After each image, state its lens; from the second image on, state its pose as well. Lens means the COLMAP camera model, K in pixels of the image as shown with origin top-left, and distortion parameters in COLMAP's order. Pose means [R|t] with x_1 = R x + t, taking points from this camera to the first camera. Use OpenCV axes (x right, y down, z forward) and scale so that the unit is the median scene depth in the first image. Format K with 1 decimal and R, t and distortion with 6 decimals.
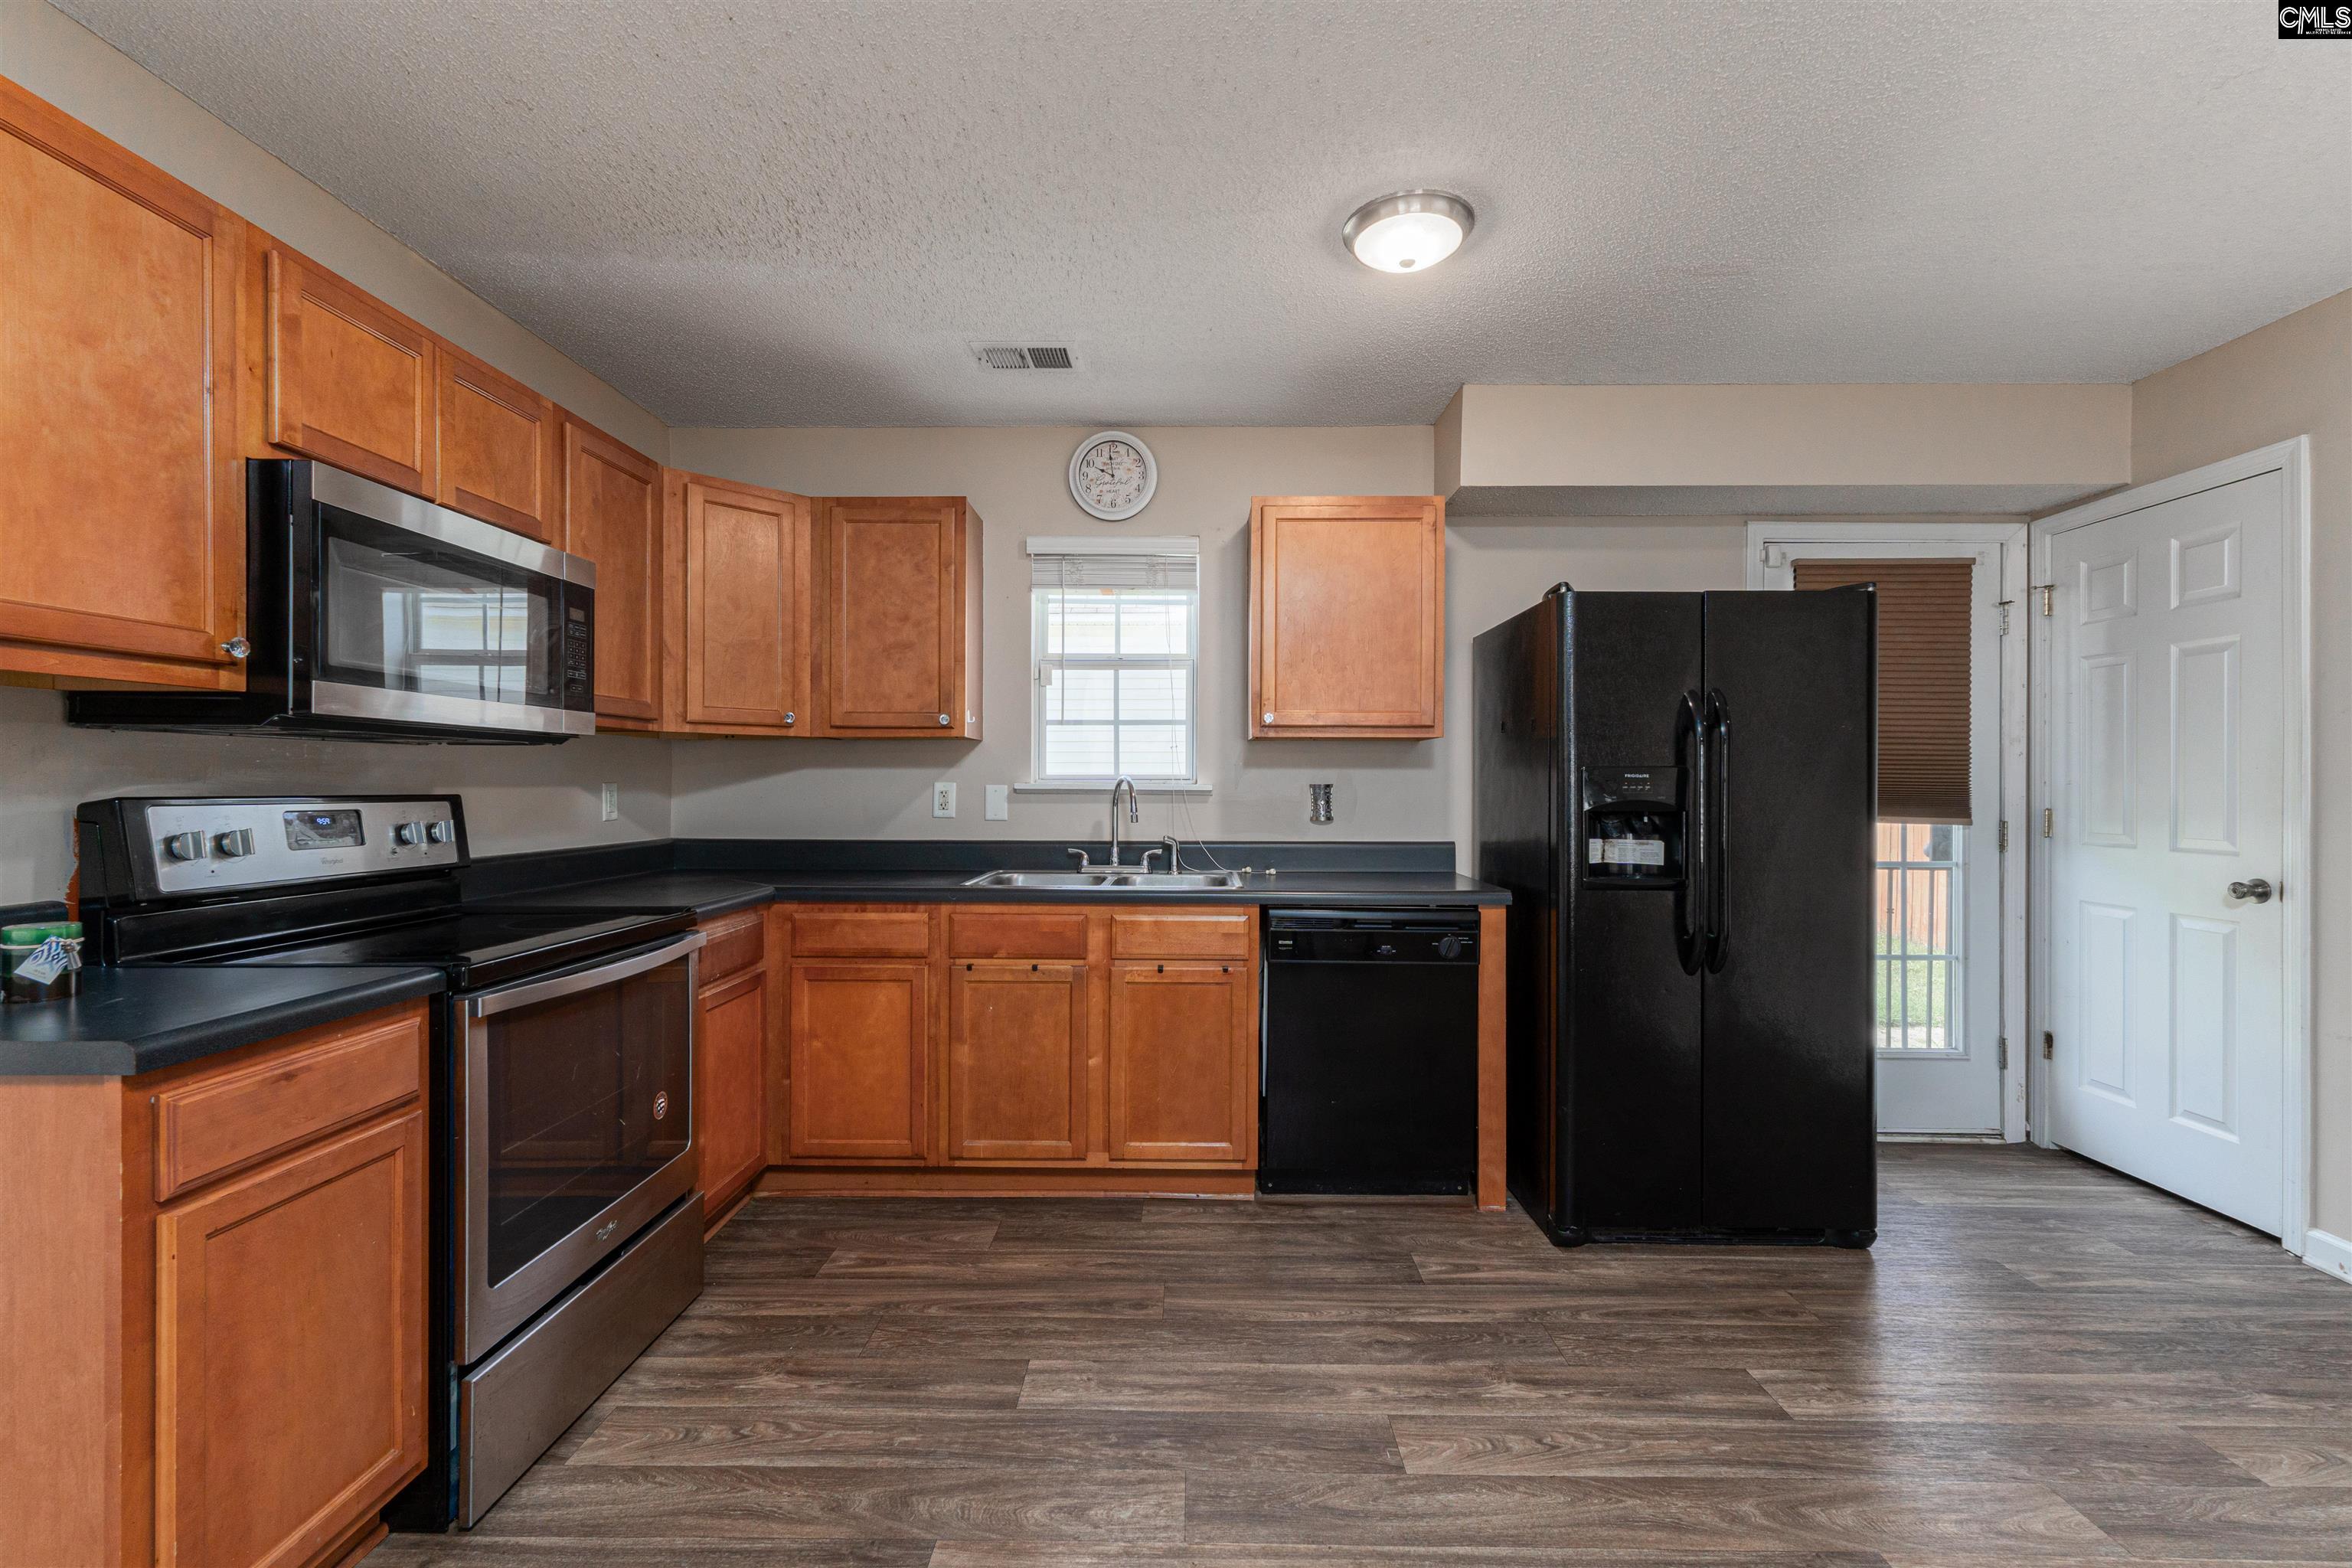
lens RADIAL K [[1014.3, 0, 1187.6], [0, 1014.3, 789.8], [0, 0, 1]] dist [0.009934, 0.000252]
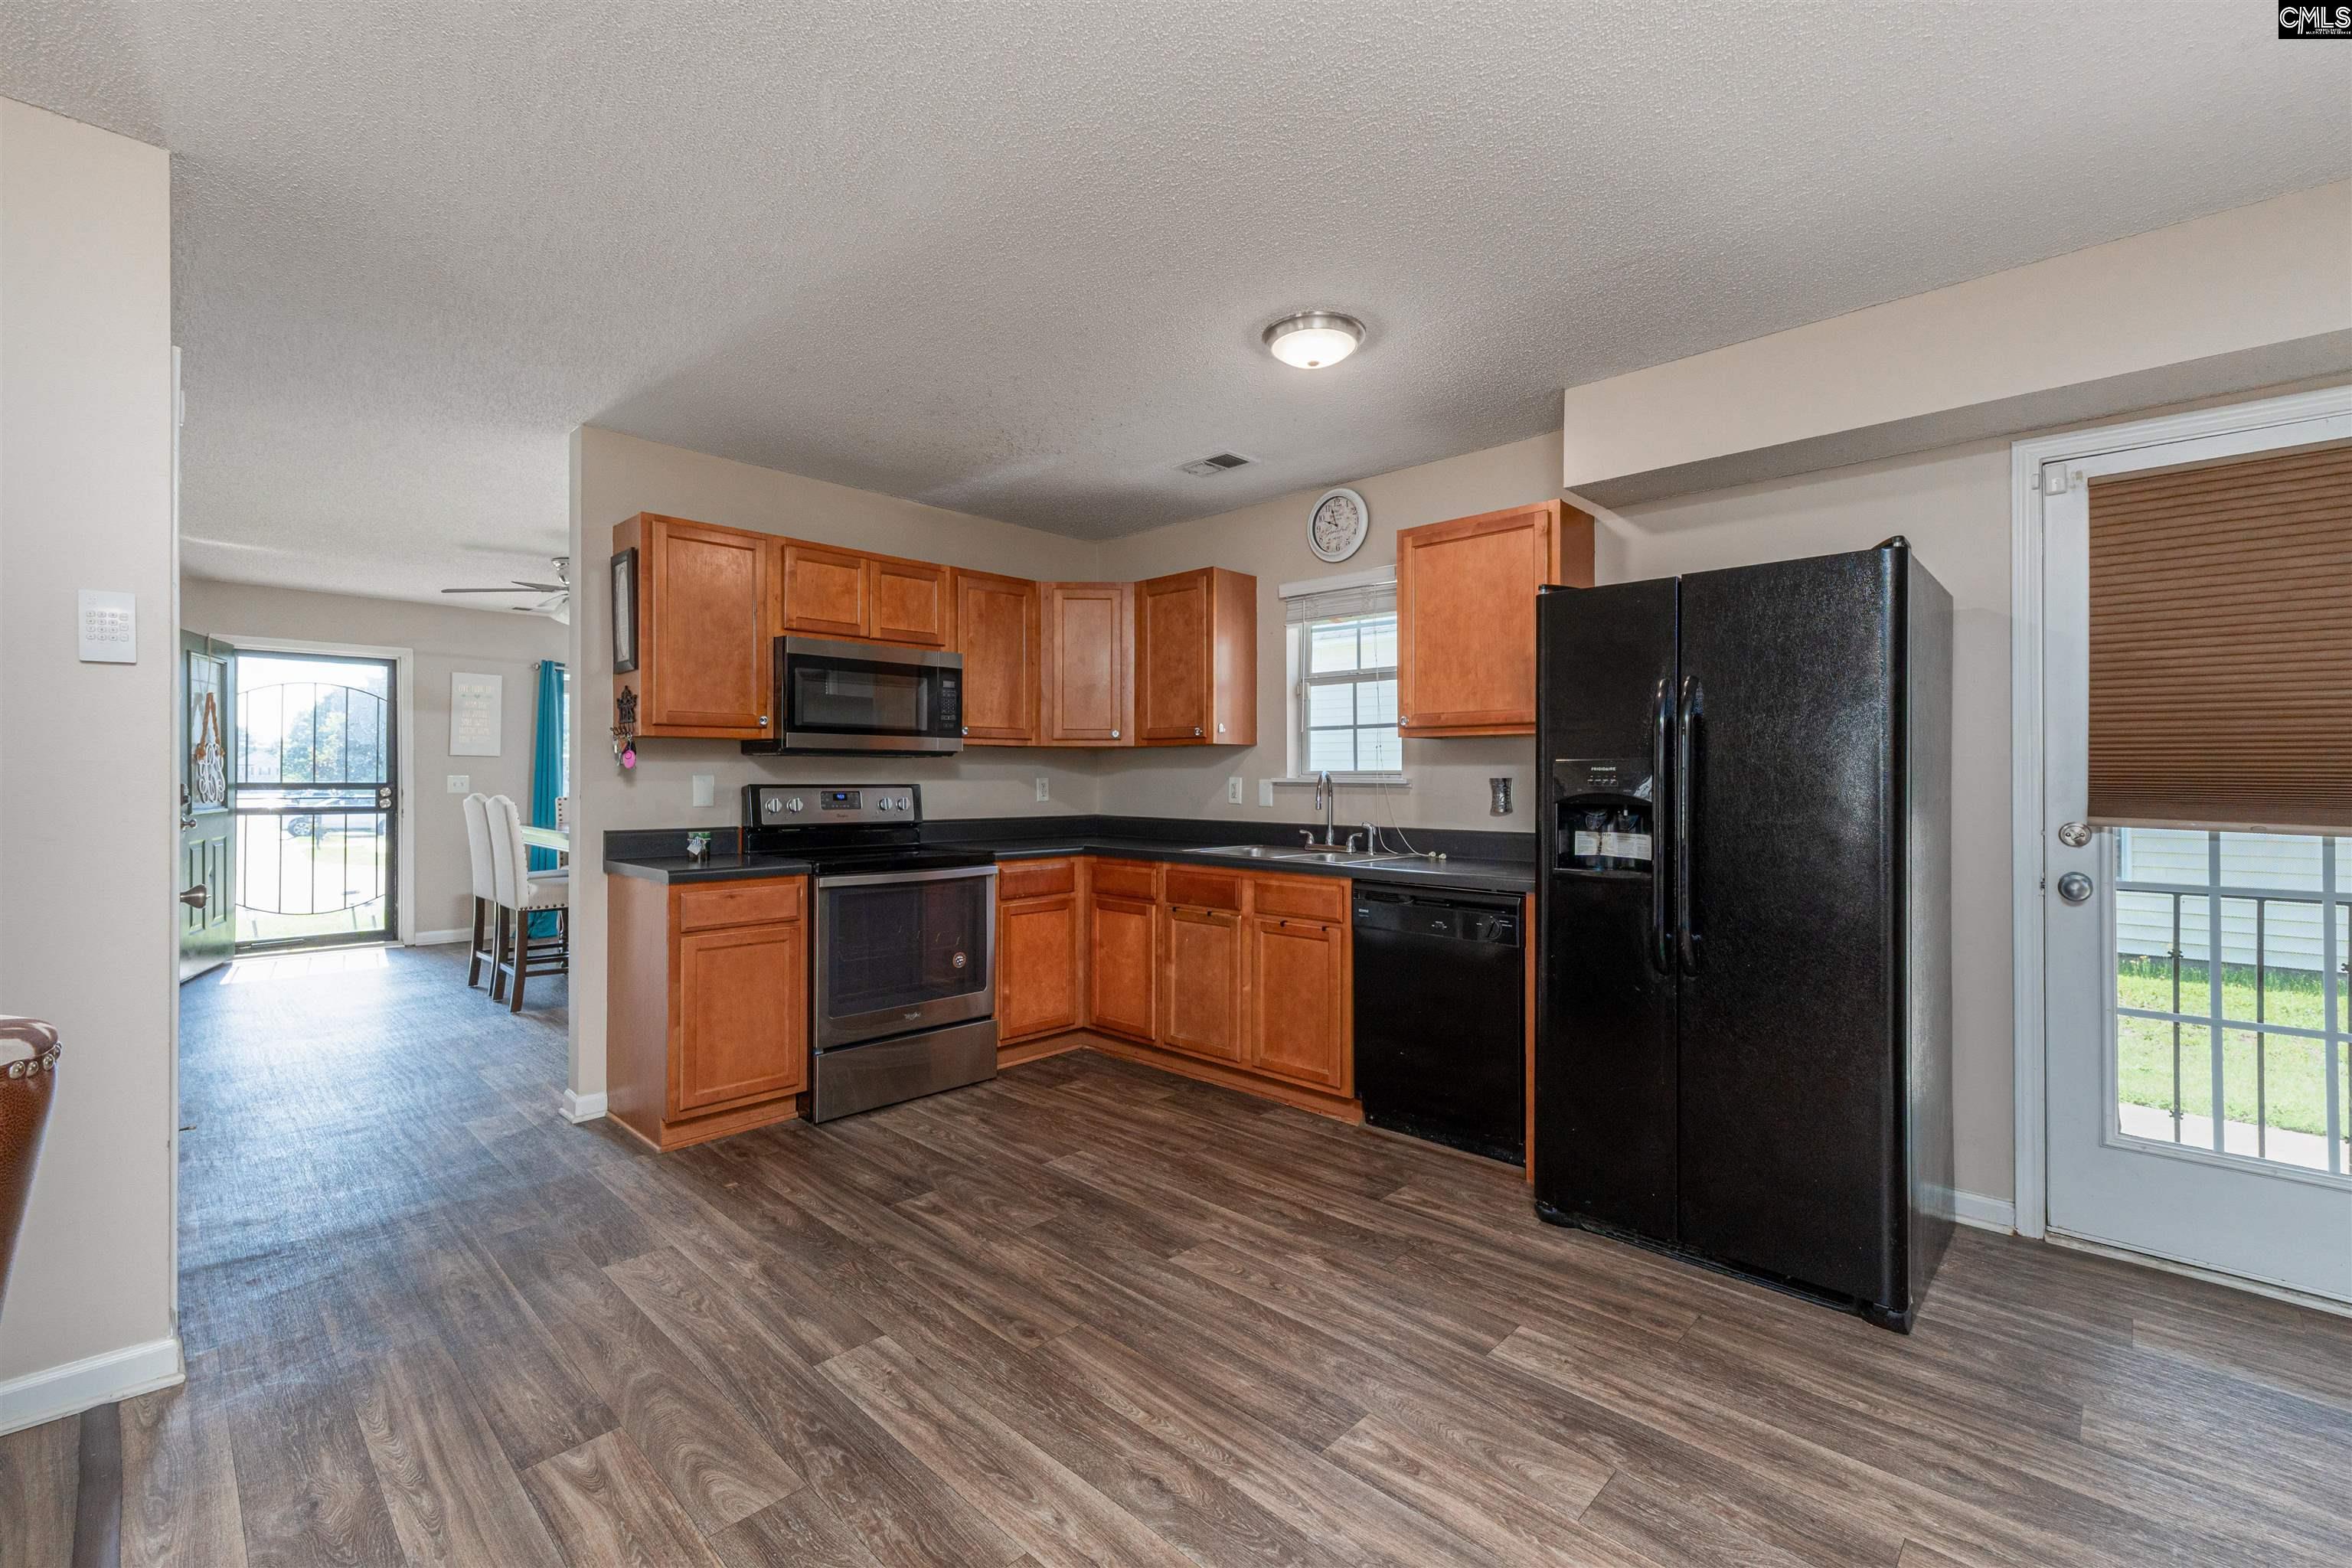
lens RADIAL K [[1002.6, 0, 1164.9], [0, 1002.6, 782.7], [0, 0, 1]] dist [-0.008064, 0.000395]
pose [[0.721777, 0.000824, -0.692125, 0.732784], [-0.002831, 0.999994, -0.001761, 0.002652], [0.692120, 0.003231, 0.721775, -0.009555]]
